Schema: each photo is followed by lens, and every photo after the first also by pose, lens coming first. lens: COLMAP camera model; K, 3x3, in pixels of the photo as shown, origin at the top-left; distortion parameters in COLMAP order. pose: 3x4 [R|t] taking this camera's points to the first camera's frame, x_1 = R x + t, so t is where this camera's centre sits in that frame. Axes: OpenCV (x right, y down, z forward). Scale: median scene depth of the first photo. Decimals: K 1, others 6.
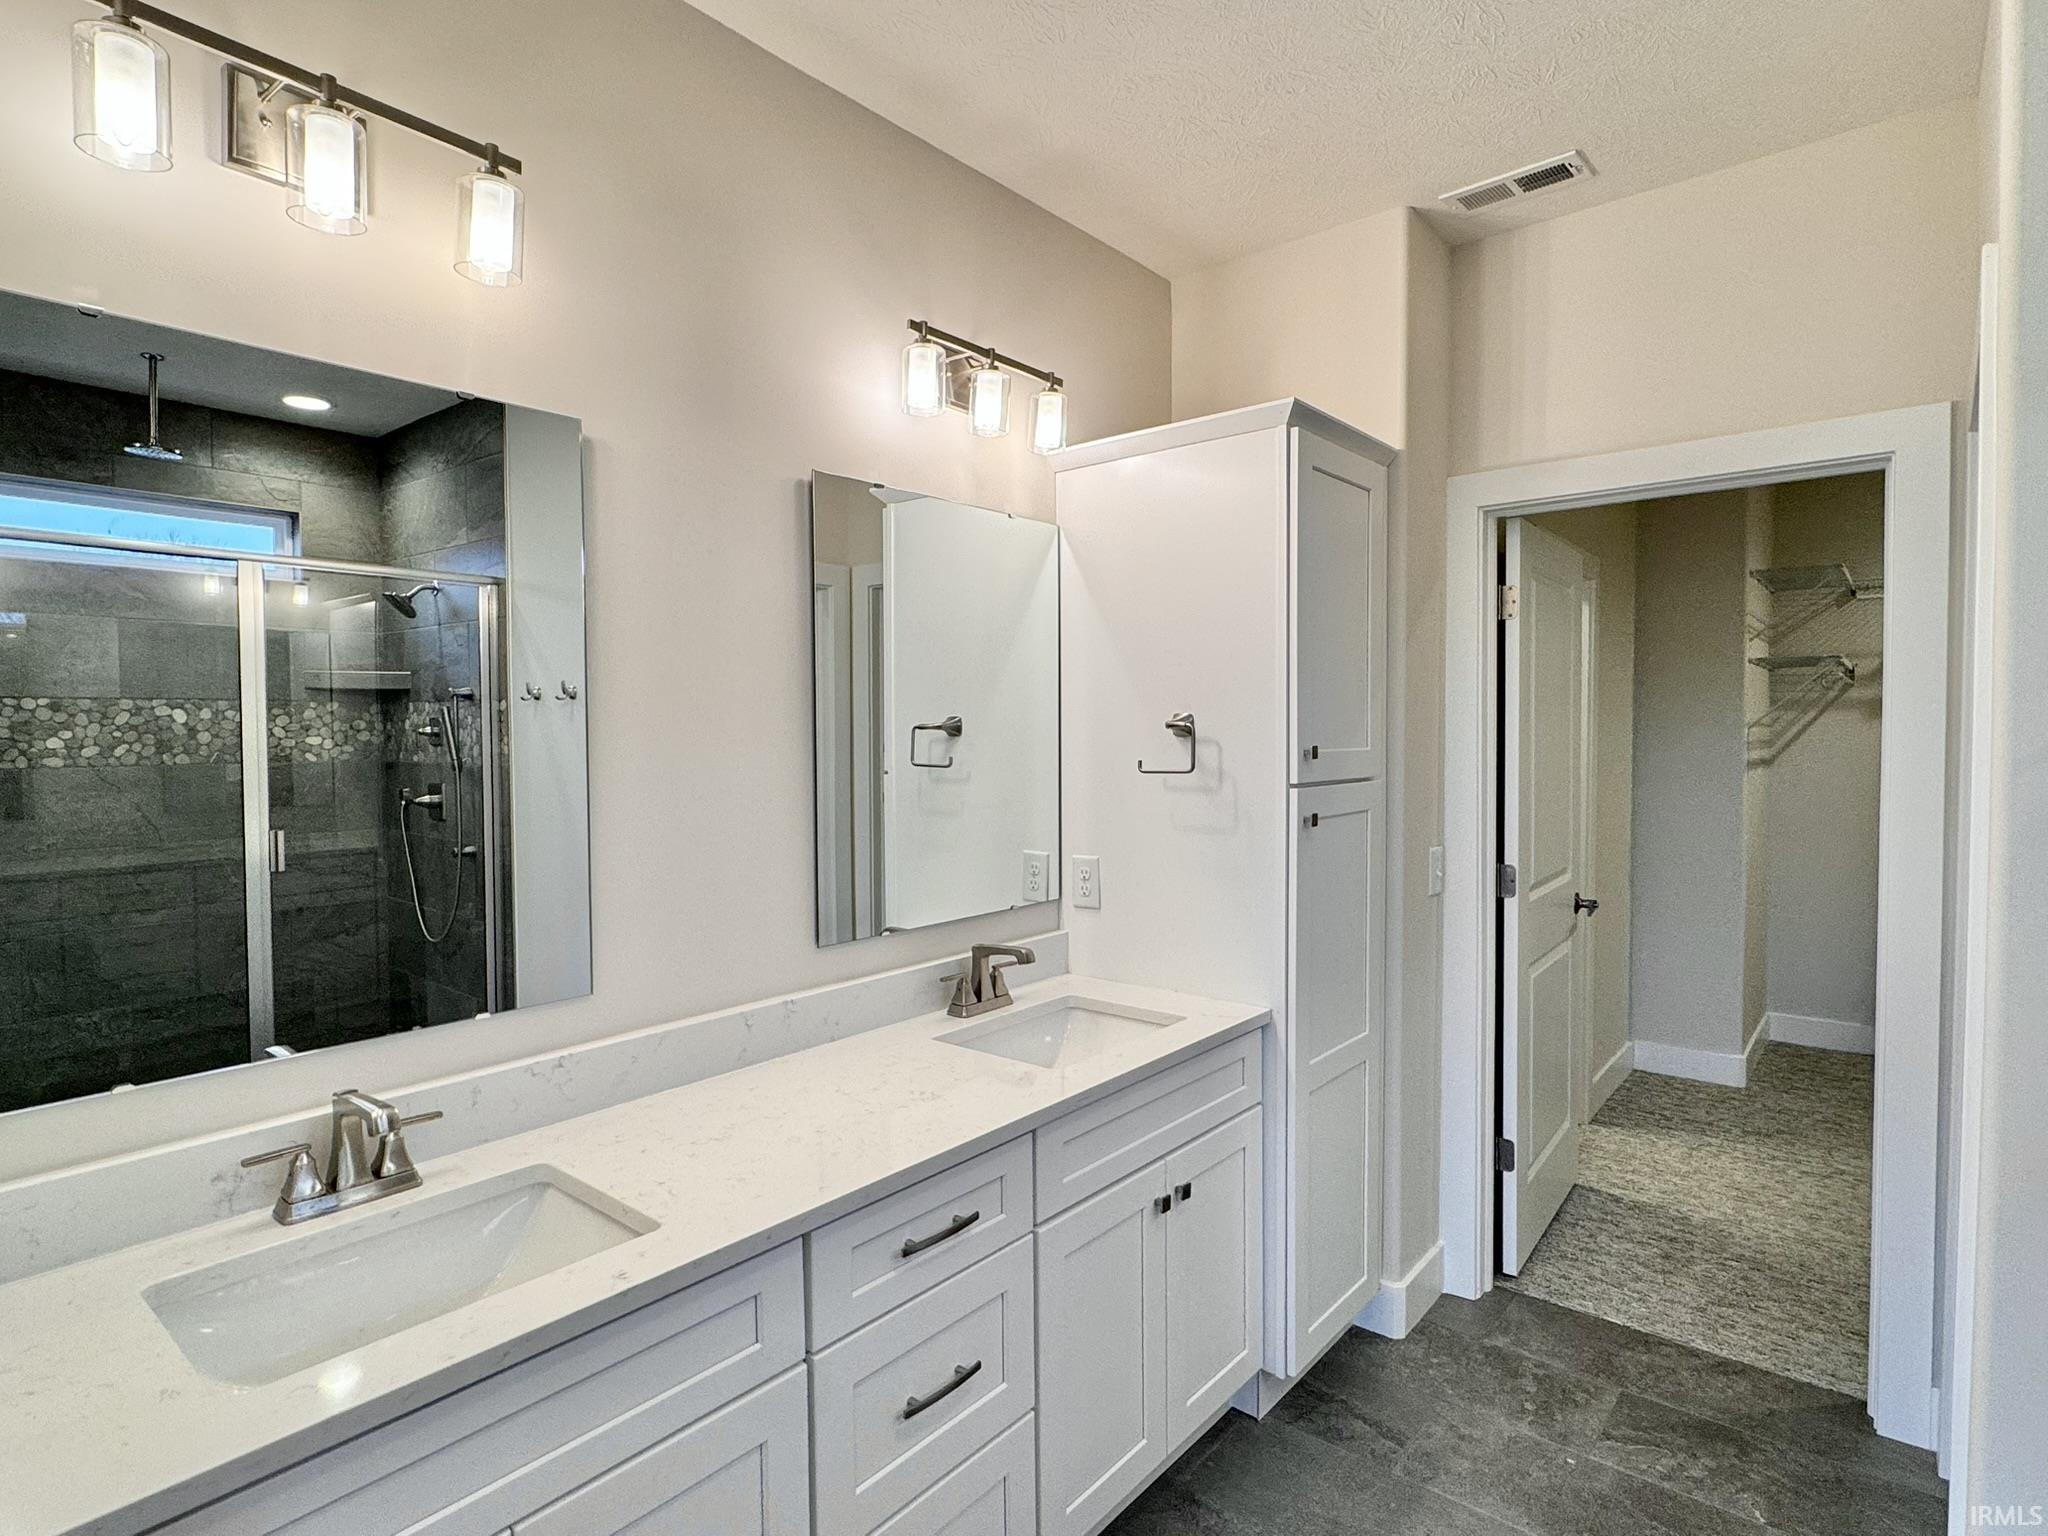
lens RADIAL K [[1068.4, 0, 1027.3], [0, 1068.4, 769.1], [0, 0, 1]] dist [-0.002282, 0.000054]
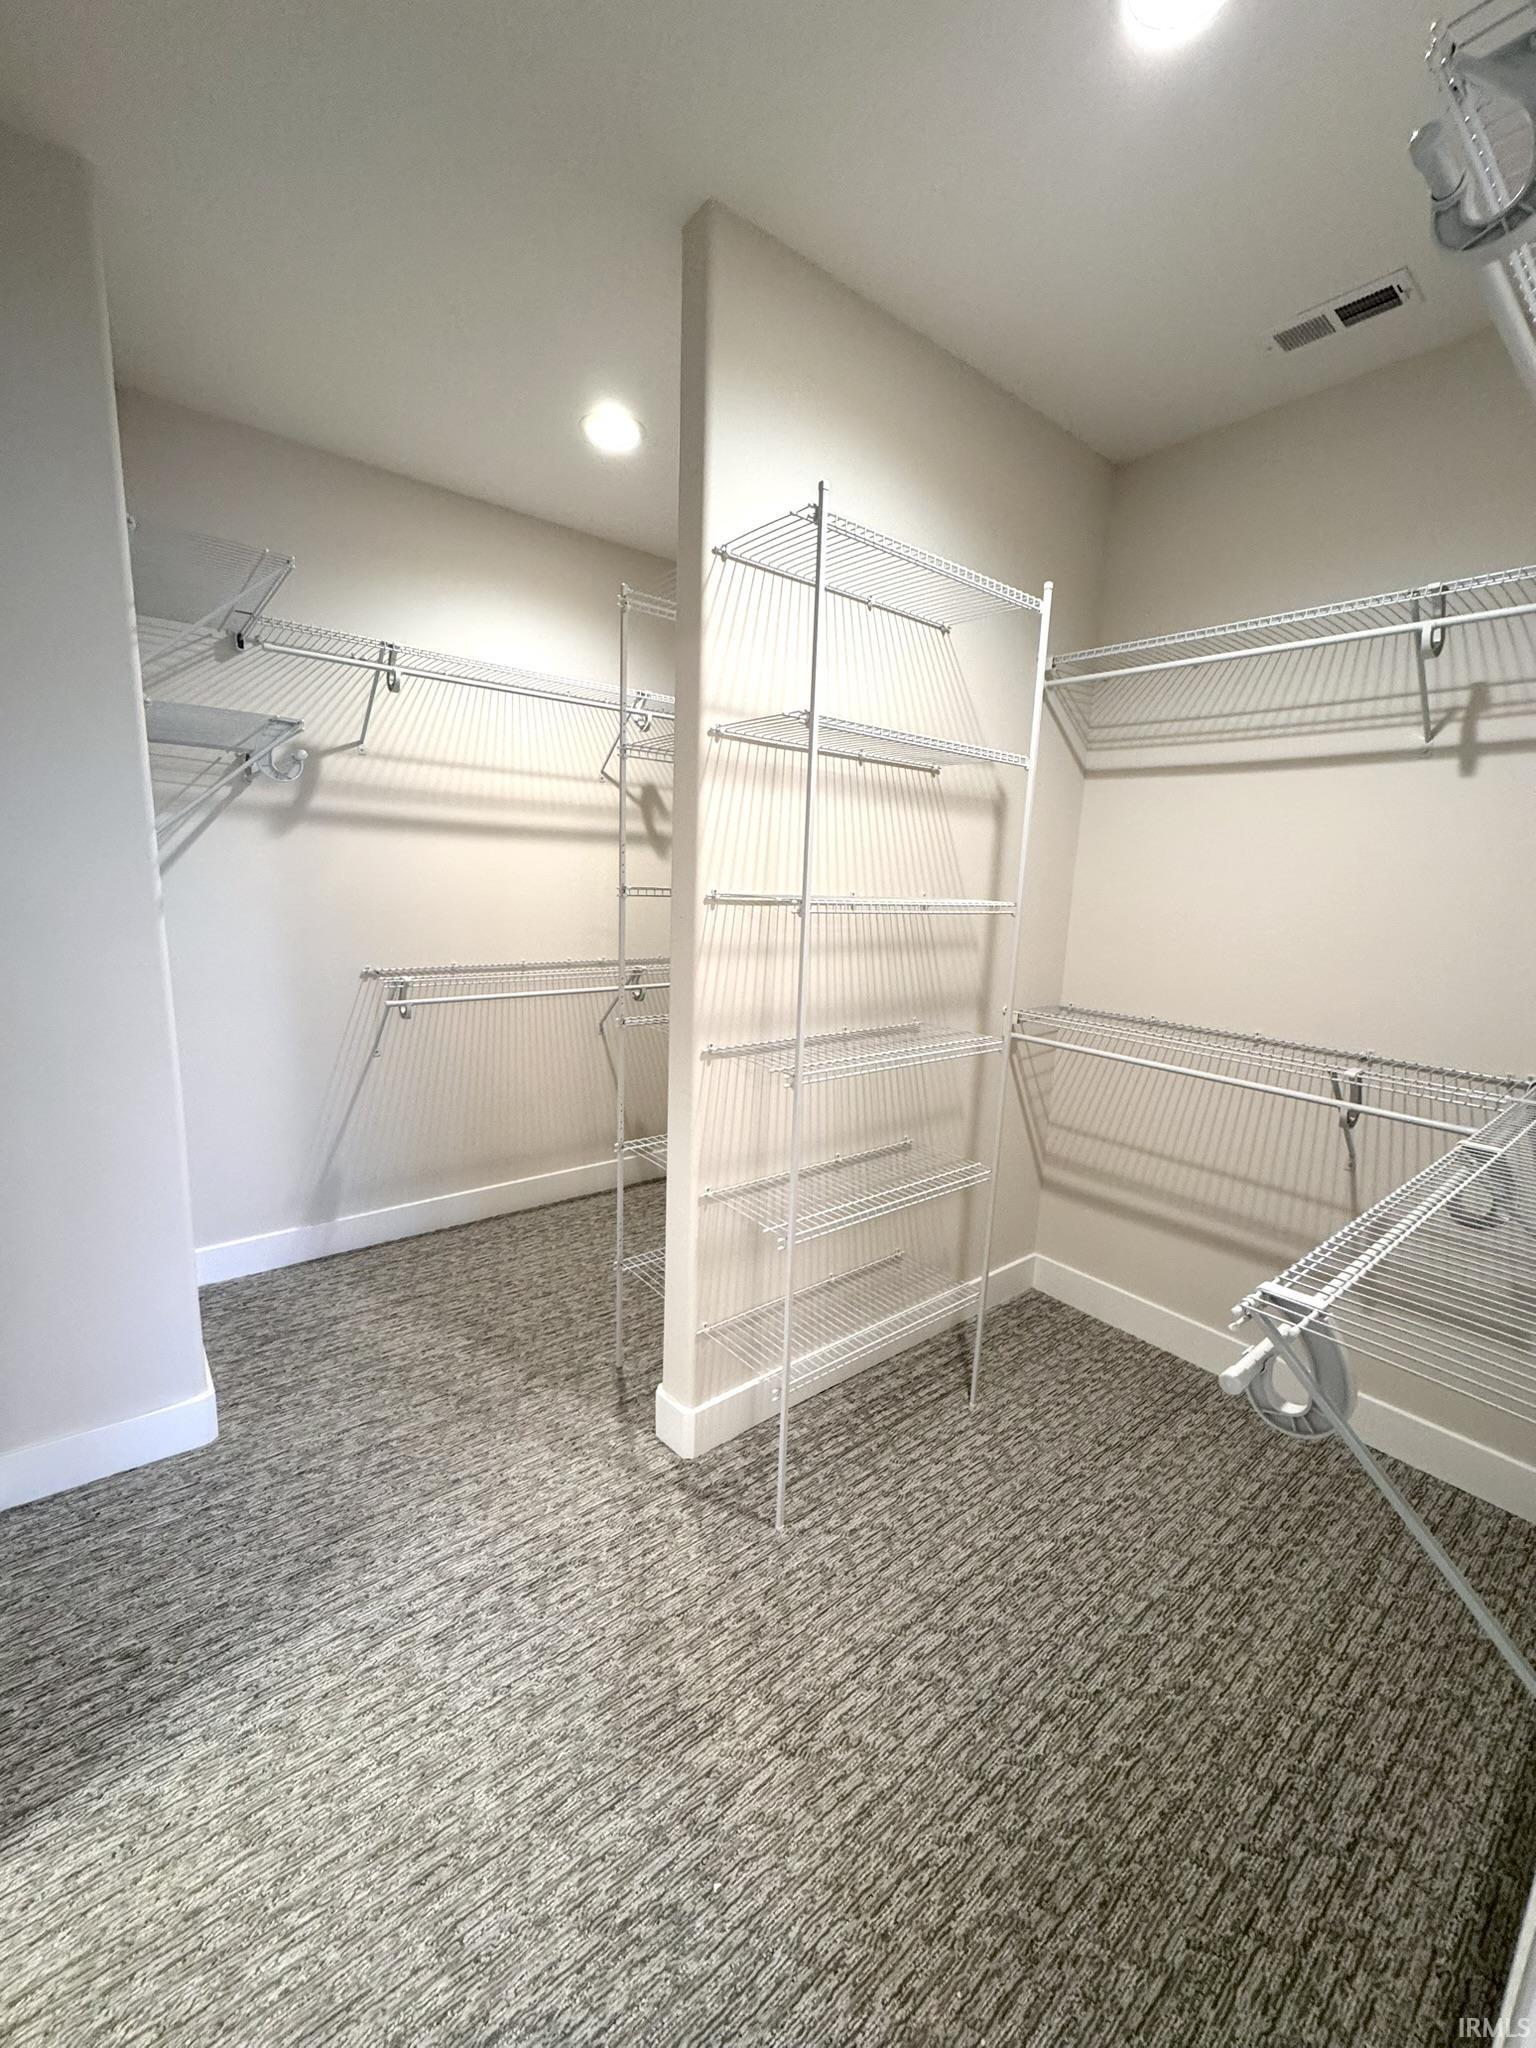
lens RADIAL K [[818.3, 0, 774.7], [0, 818.3, 1022.3], [0, 0, 1]] dist [-0.002190, 0.000504]
pose [[0.193895, -0.167908, 0.966546, 0.331903], [-0.007610, 0.984957, 0.172633, -0.020002], [-0.980993, -0.040828, 0.189700, 0.630201]]
